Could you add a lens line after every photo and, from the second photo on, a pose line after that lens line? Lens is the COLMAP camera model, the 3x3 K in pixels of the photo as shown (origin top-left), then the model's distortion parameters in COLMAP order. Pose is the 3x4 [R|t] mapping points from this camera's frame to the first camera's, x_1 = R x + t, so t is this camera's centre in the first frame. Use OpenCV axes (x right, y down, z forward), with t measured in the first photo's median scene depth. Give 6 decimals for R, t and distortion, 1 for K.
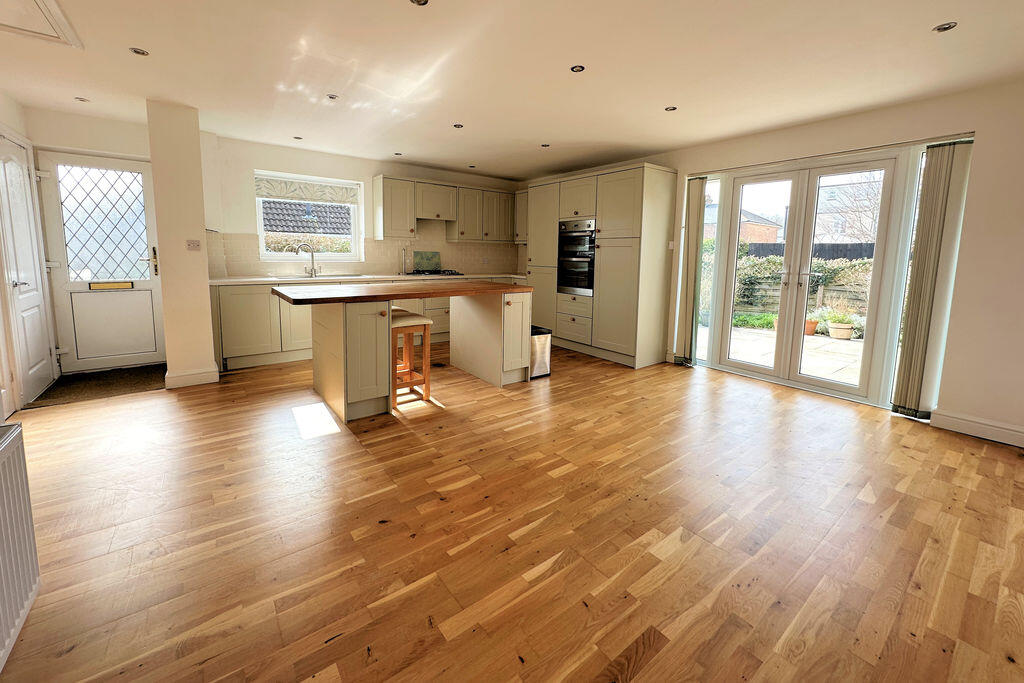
lens RADIAL K [[405.6, 0, 512.1], [0, 405.6, 299.2], [0, 0, 1]] dist [-0.001859, -0.000228]
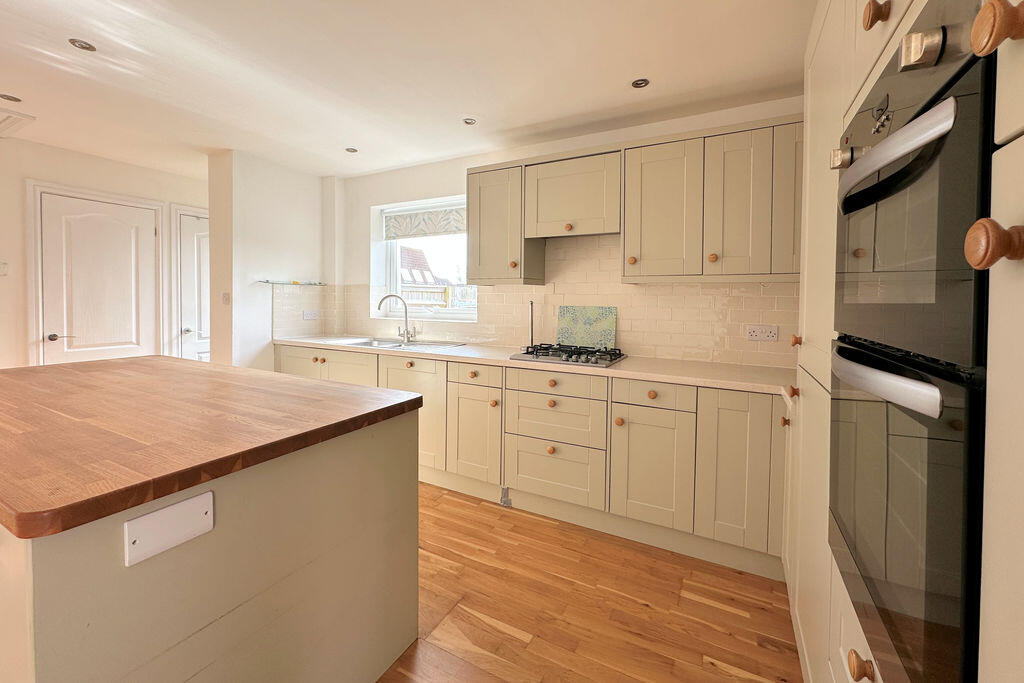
lens RADIAL K [[416.7, 0, 510.9], [0, 416.7, 309.1], [0, 0, 1]] dist [-0.002291, -0.000307]
pose [[0.410816, 0.008288, -0.911680, 0.351097], [-0.109016, 0.993231, -0.040094, -0.151803], [0.905177, 0.115859, 0.408939, 1.284462]]
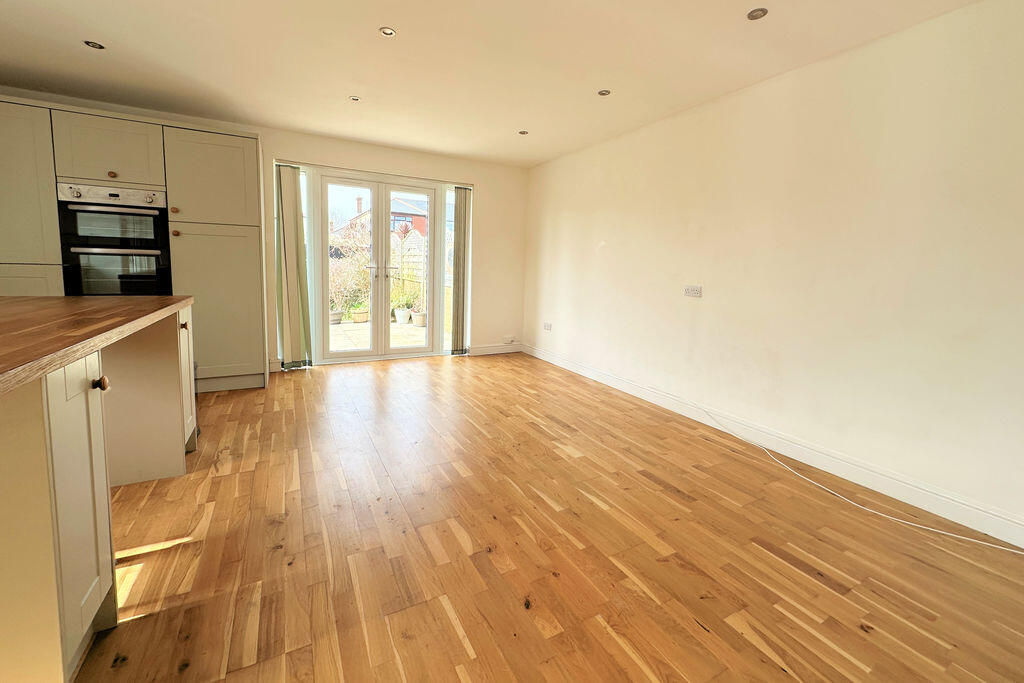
lens RADIAL K [[416.7, 0, 510.9], [0, 416.7, 309.1], [0, 0, 1]] dist [-0.002291, -0.000307]
pose [[0.158236, -0.111913, 0.981039, -0.572164], [0.084921, 0.991417, 0.099400, -0.036656], [-0.983743, 0.067582, 0.166382, 0.490809]]
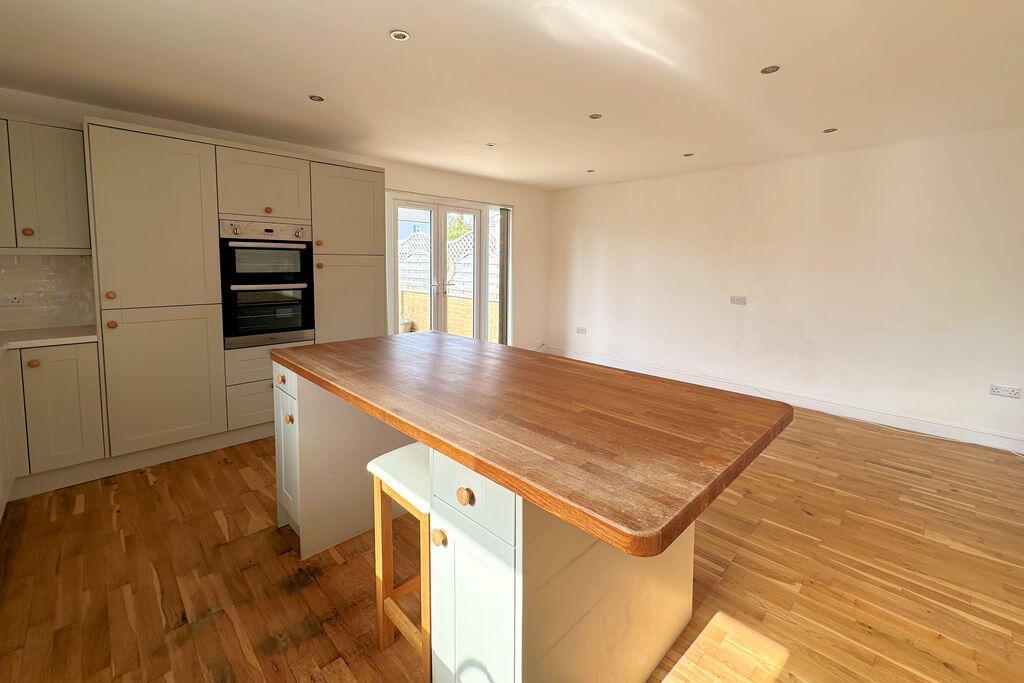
lens RADIAL K [[428.7, 0, 512.7], [0, 428.7, 297.1], [0, 0, 1]] dist [-0.000793, 0.000379]
pose [[-0.125791, -0.098216, 0.987183, -0.796979], [0.100138, 0.988748, 0.111132, -0.179887], [-0.986990, 0.112834, -0.114541, 1.101141]]
